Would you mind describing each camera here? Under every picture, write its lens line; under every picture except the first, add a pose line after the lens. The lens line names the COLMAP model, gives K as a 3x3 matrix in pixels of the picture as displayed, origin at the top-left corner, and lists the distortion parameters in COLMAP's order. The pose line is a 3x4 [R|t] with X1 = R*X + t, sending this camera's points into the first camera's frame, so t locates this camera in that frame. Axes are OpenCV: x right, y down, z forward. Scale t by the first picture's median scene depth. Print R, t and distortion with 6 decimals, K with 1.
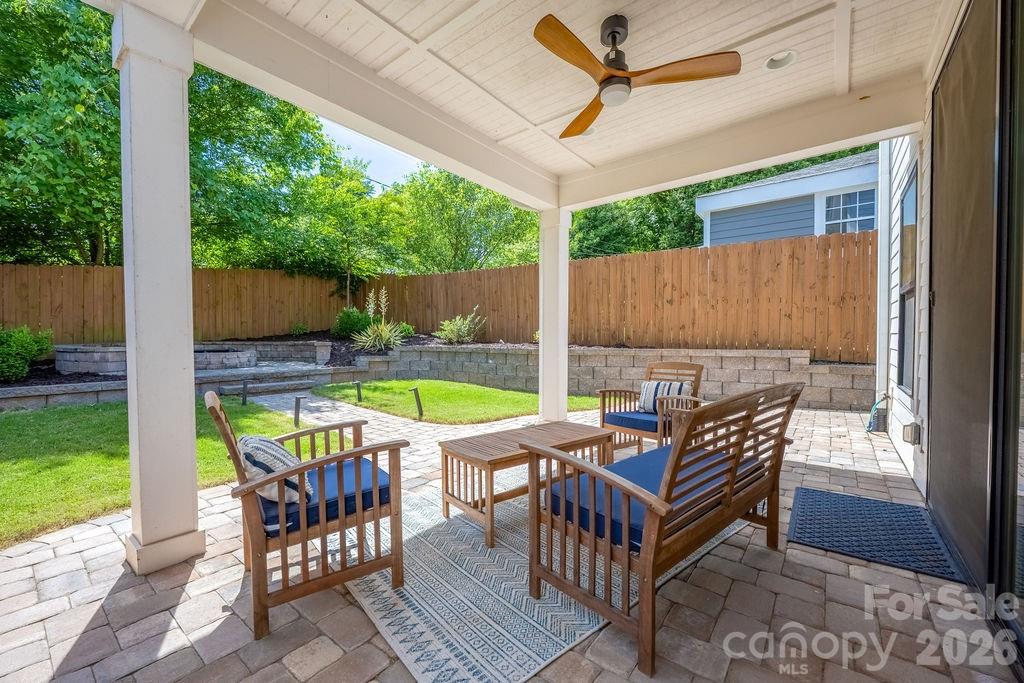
lens RADIAL K [[414.6, 0, 508.8], [0, 414.6, 342.2], [0, 0, 1]] dist [-0.003091, -0.000259]
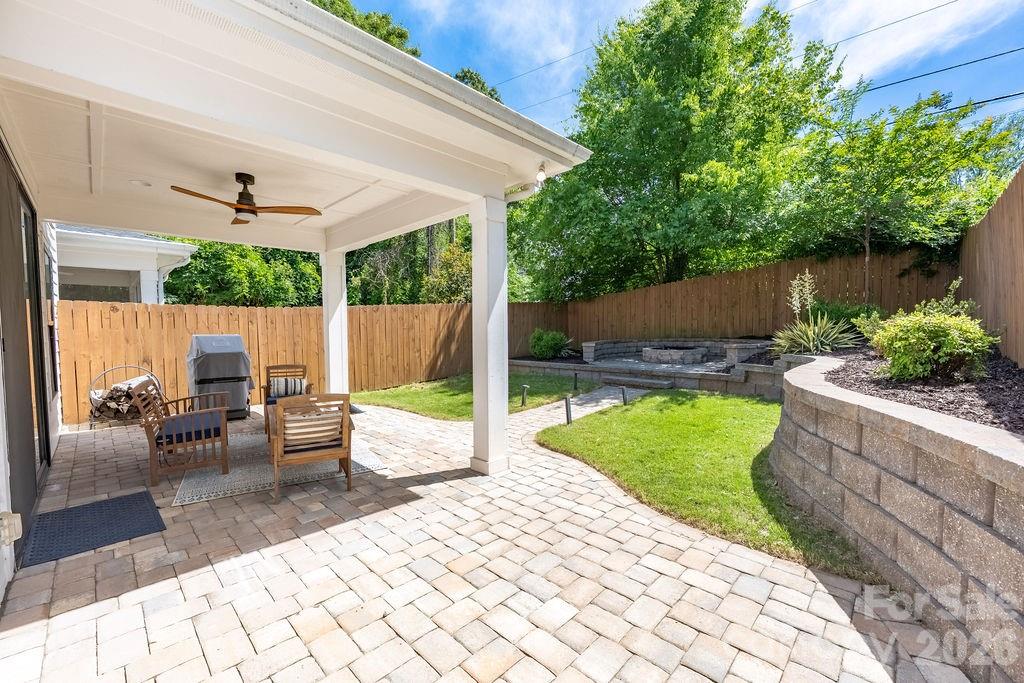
lens RADIAL K [[407.2, 0, 512.0], [0, 407.2, 341.5], [0, 0, 1]] dist [-0.000060, 0.000028]
pose [[-0.100981, 0.037932, -0.994165, 0.487936], [0.001776, 0.999278, 0.037946, -0.041318], [0.994887, 0.002067, -0.100975, 0.610328]]
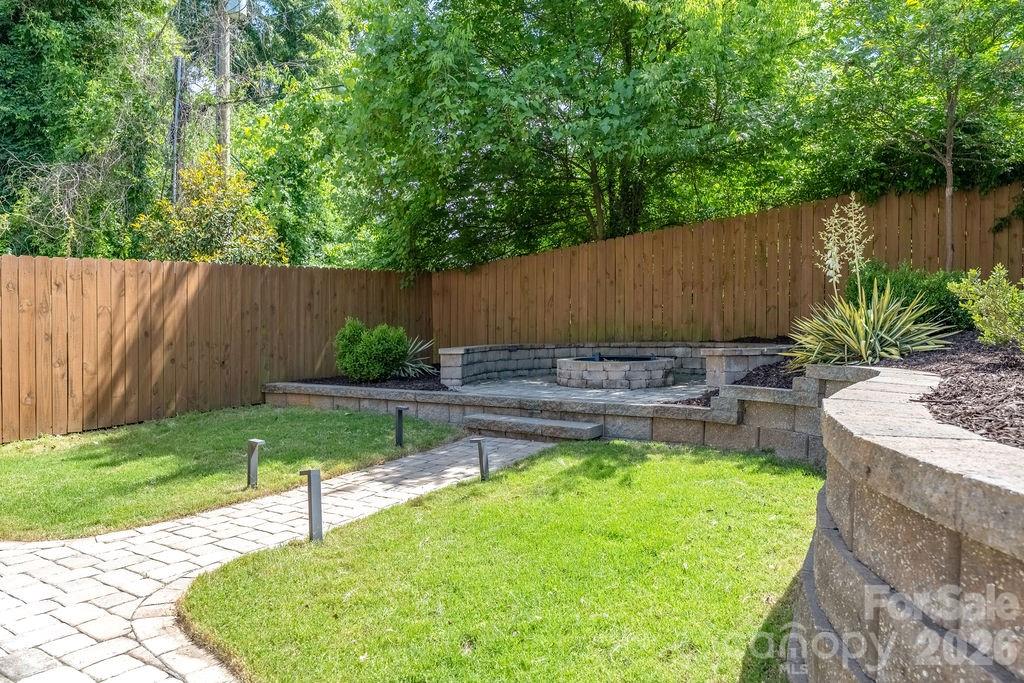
lens RADIAL K [[683.2, 0, 512.0], [0, 683.2, 341.5], [0, 0, 1]] dist [0.007864, 0.000770]
pose [[0.084171, 0.014694, -0.996343, 0.278253], [-0.008623, 0.999865, 0.014017, -0.015979], [0.996414, 0.007412, 0.084286, 0.714526]]
